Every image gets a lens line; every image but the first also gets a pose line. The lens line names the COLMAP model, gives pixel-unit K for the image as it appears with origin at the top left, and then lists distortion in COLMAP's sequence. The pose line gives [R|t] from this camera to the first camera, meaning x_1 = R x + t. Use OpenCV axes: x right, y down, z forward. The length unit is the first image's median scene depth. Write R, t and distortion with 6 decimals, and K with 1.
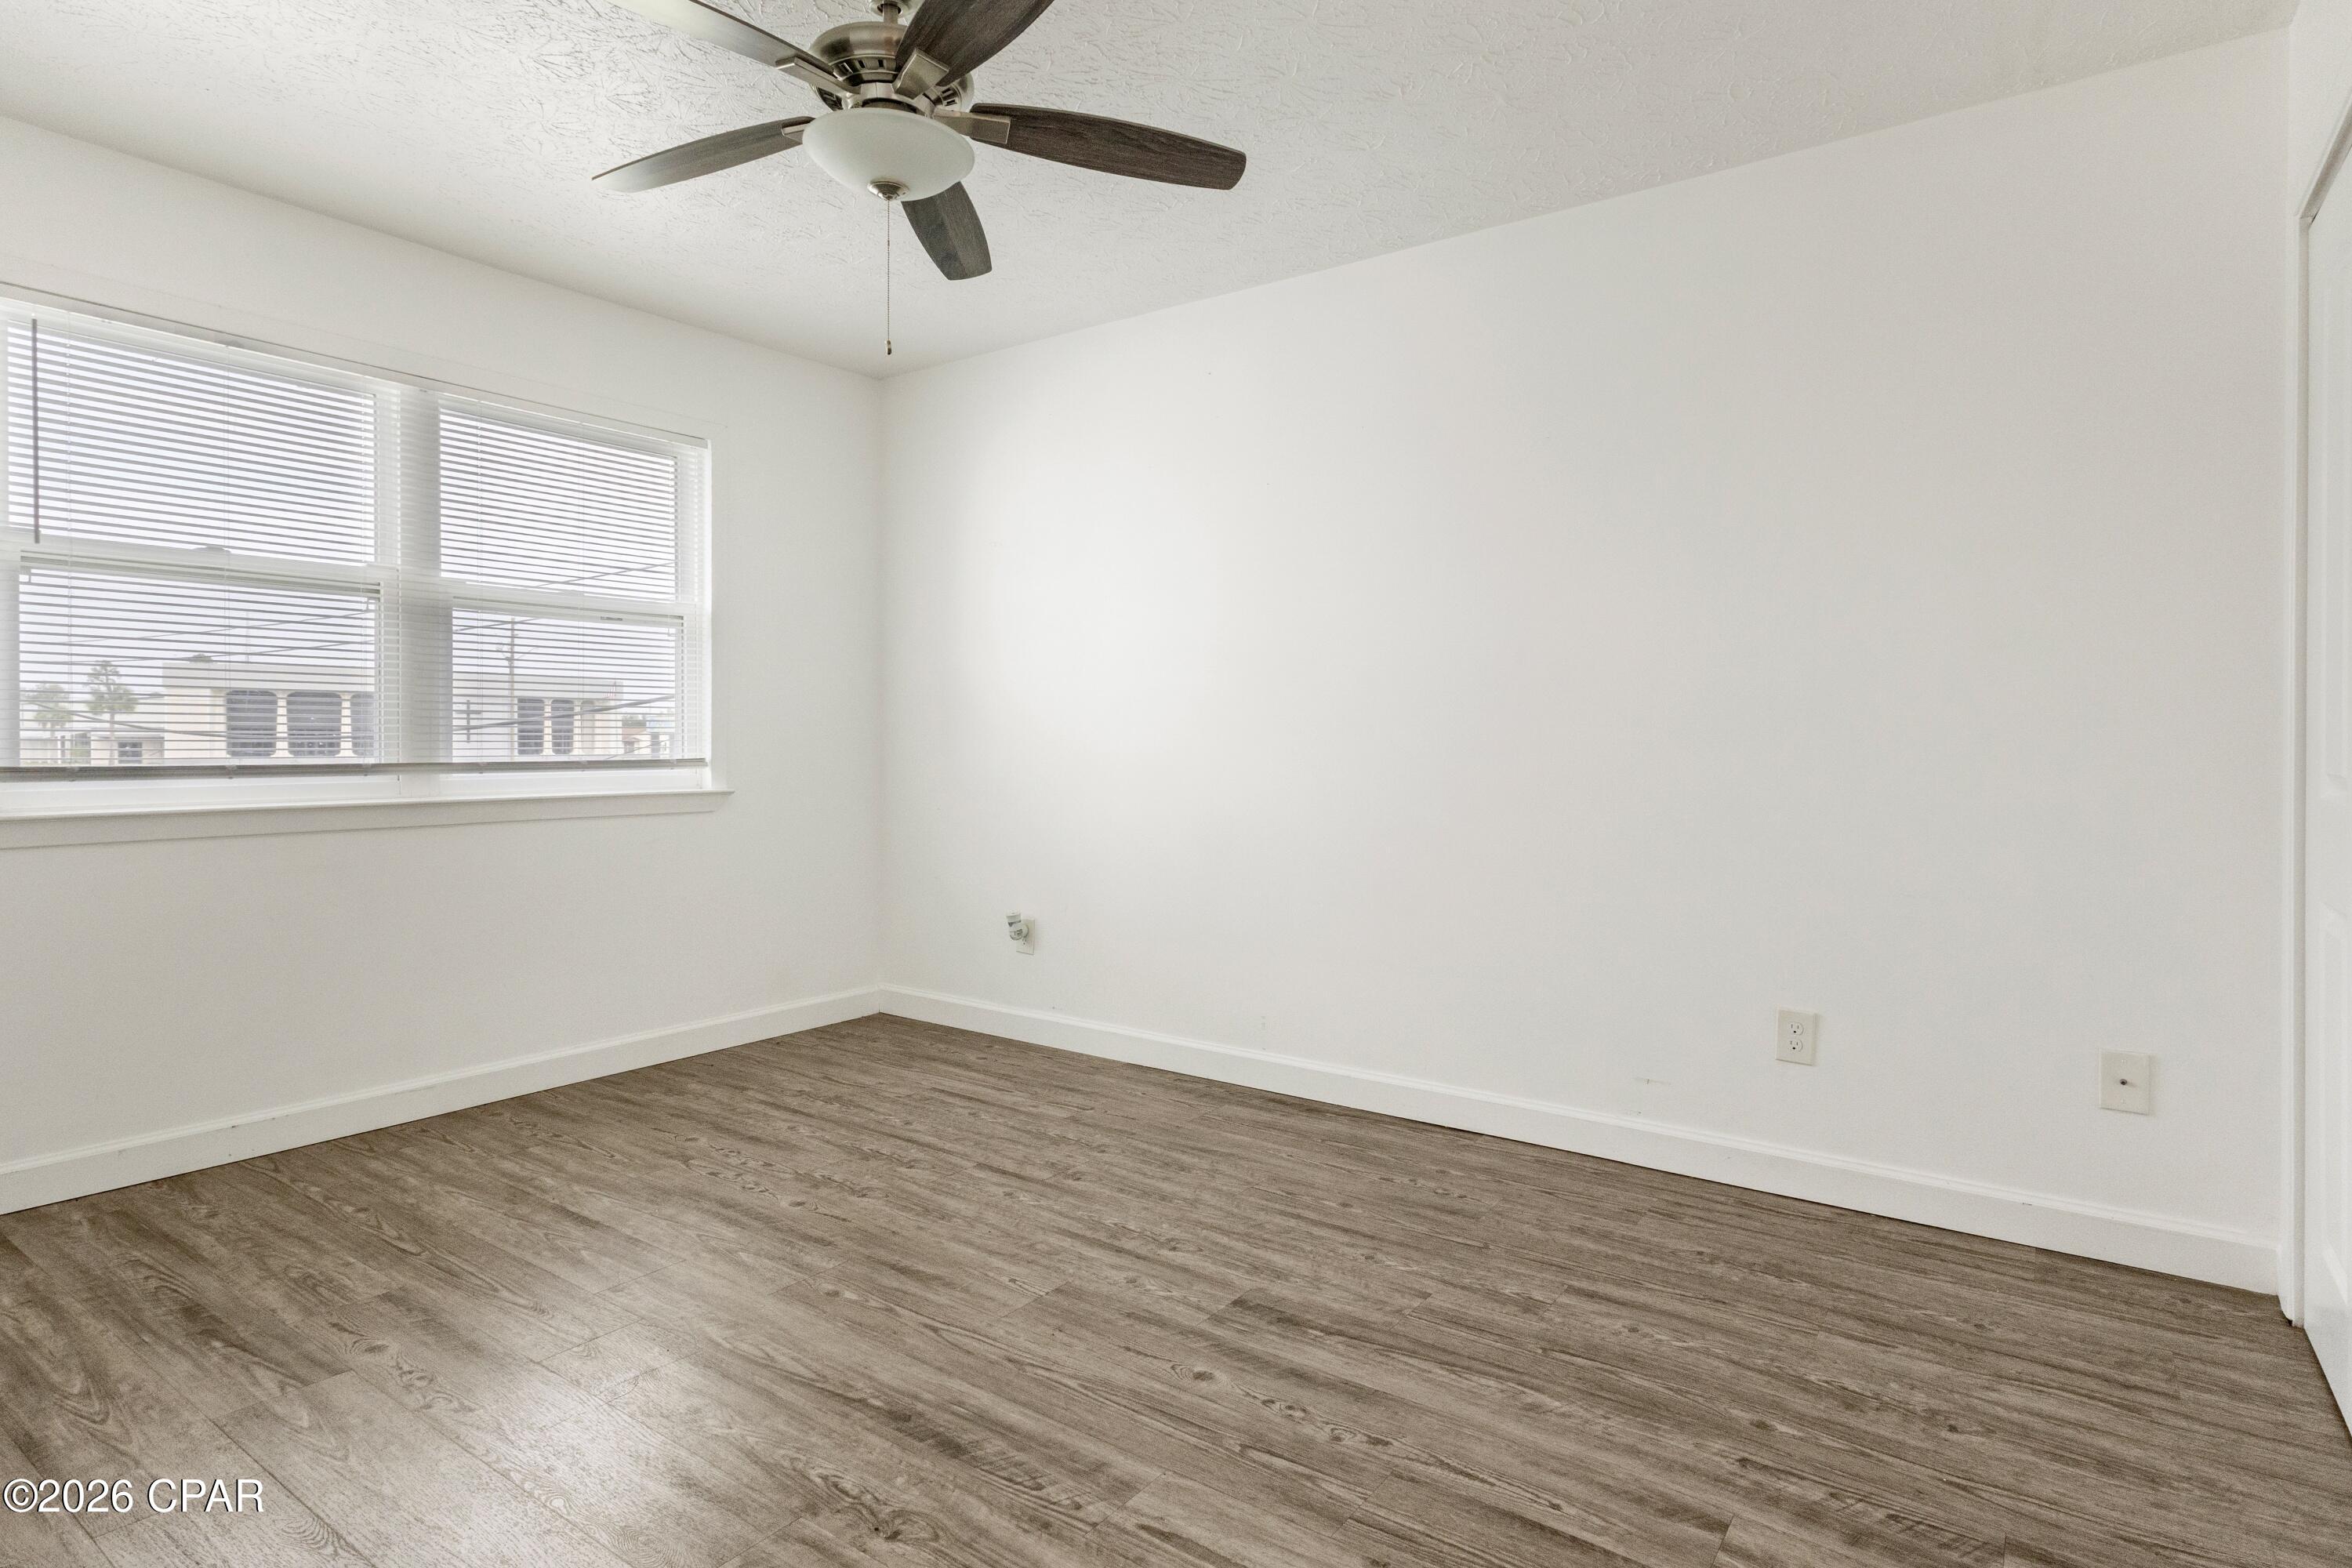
lens RADIAL K [[1186.4, 0, 1177.7], [0, 1186.4, 732.3], [0, 0, 1]] dist [0.004875, 0.001516]
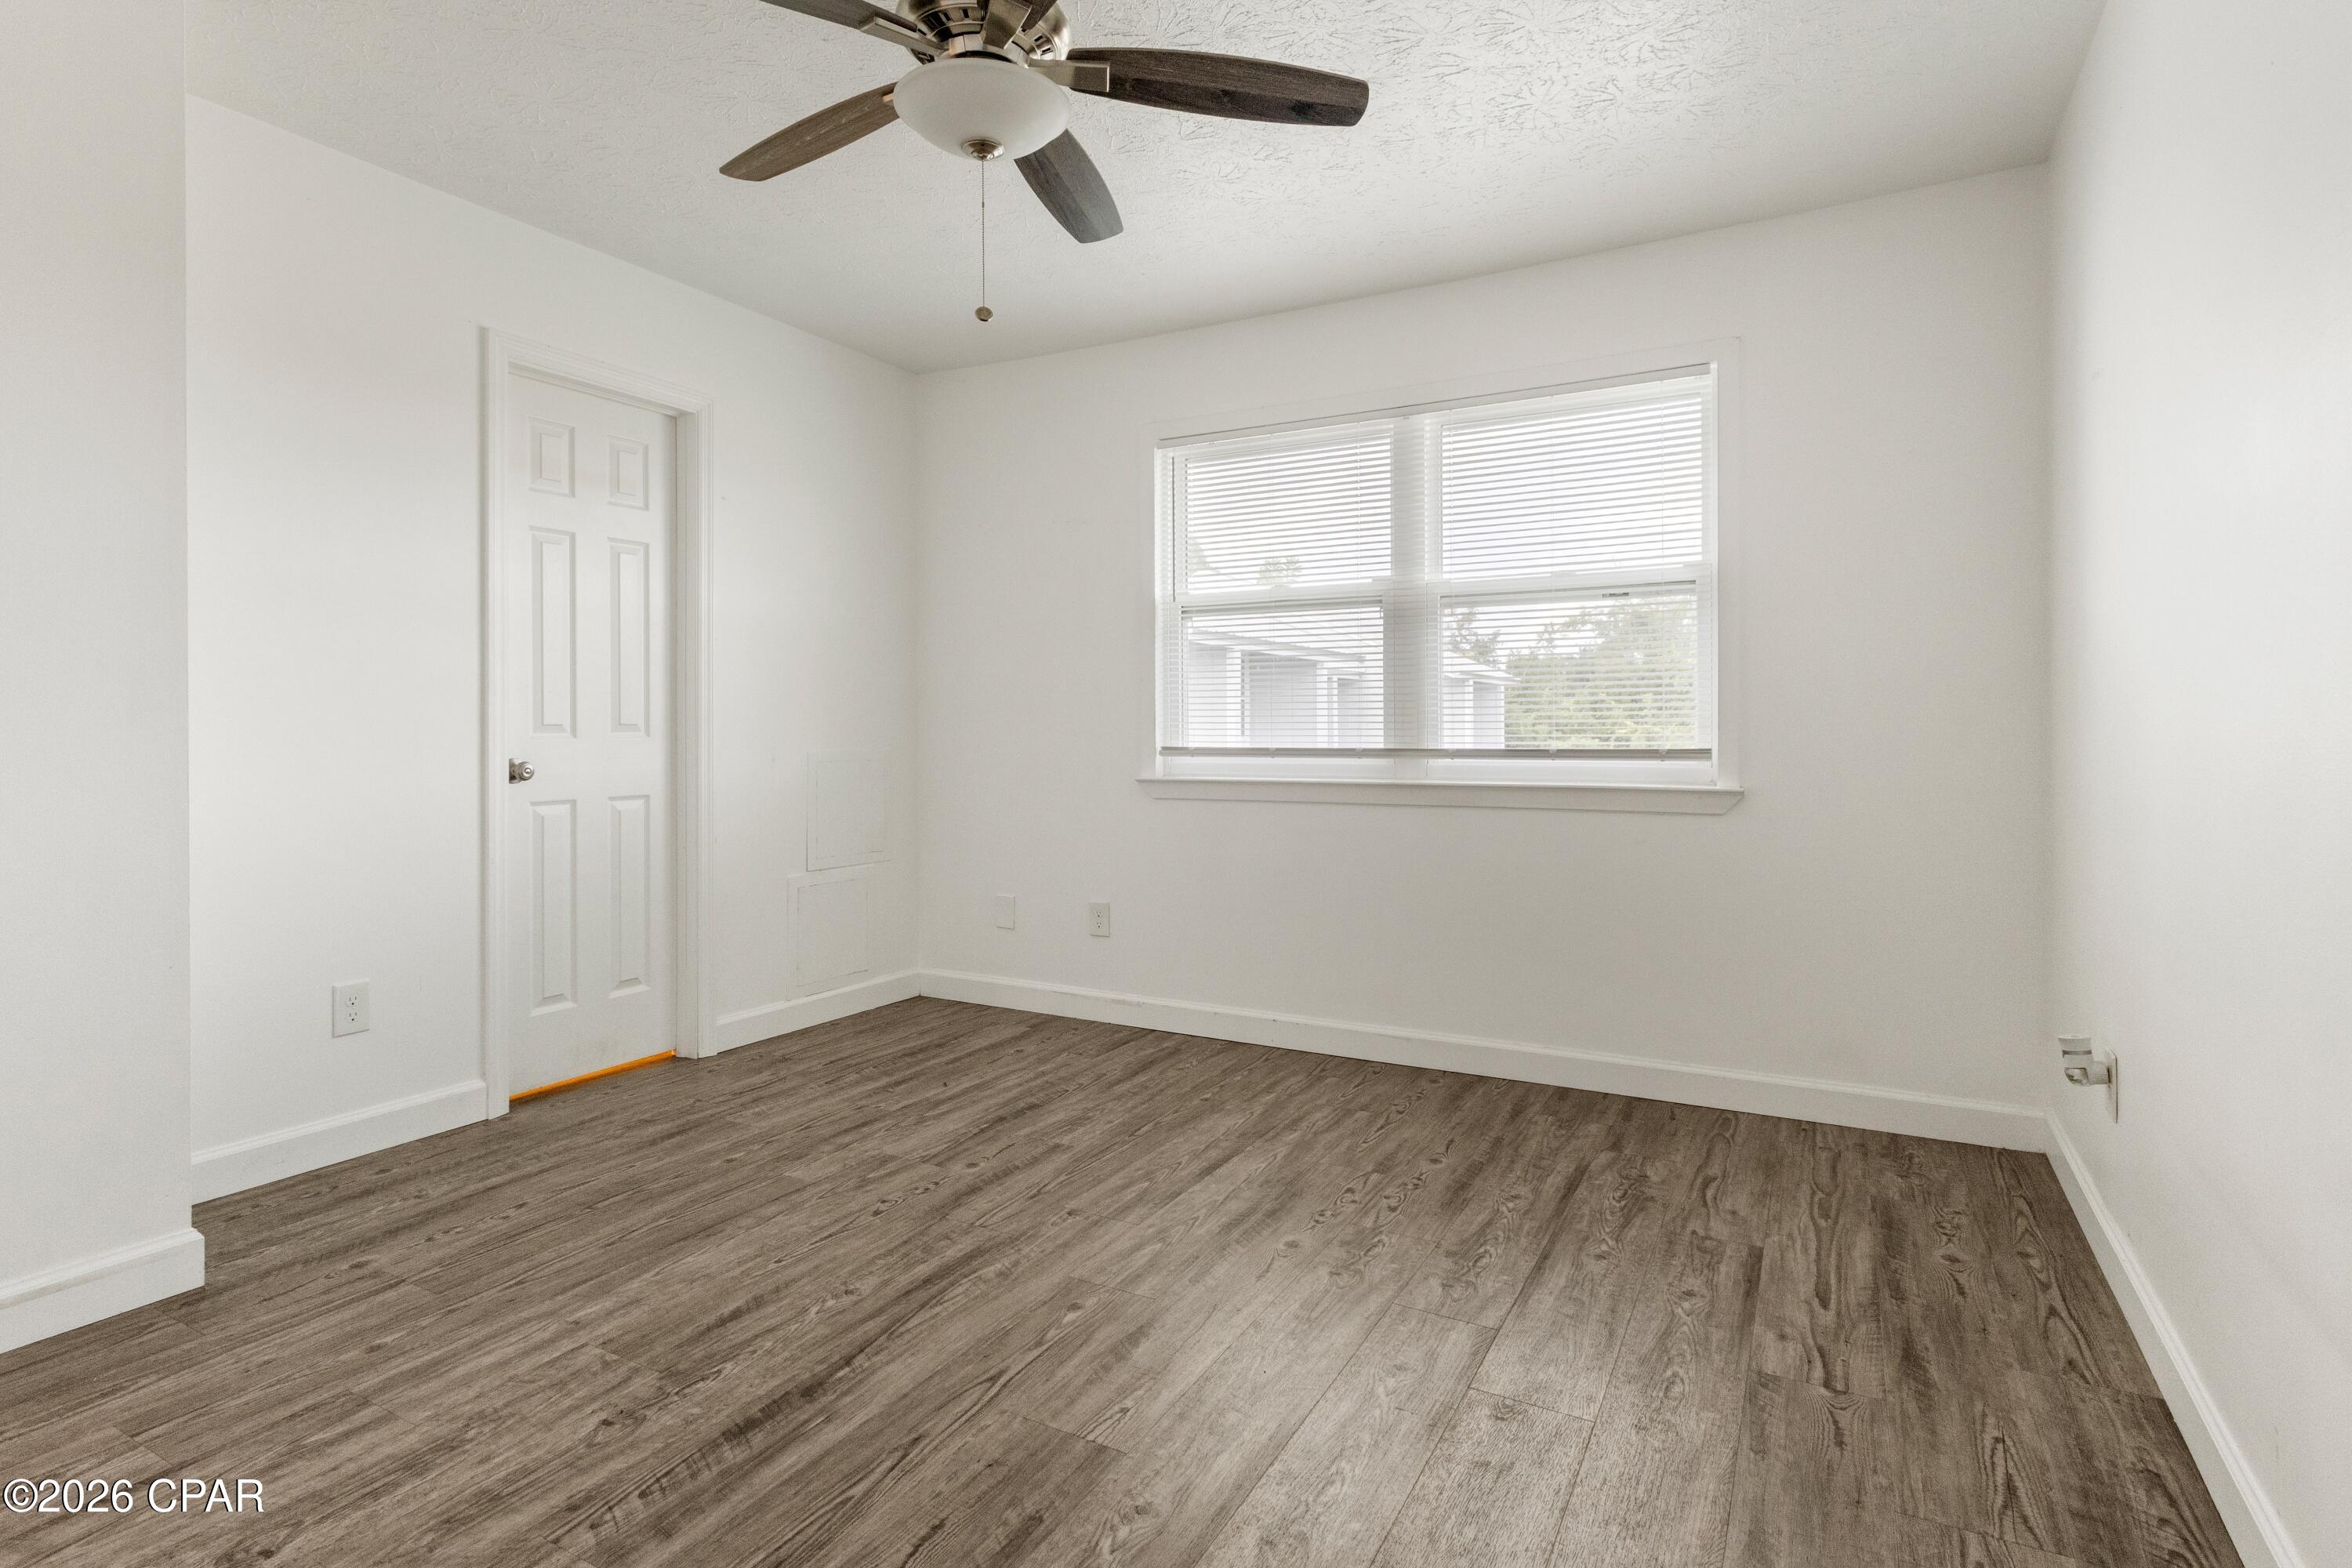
lens RADIAL K [[1186.4, 0, 1177.7], [0, 1186.4, 732.3], [0, 0, 1]] dist [0.004875, 0.001516]
pose [[0.136956, 0.000972, -0.990577, 0.522470], [0.009733, 0.999950, 0.002327, 0.008197], [0.990529, -0.009960, 0.136940, 0.752888]]
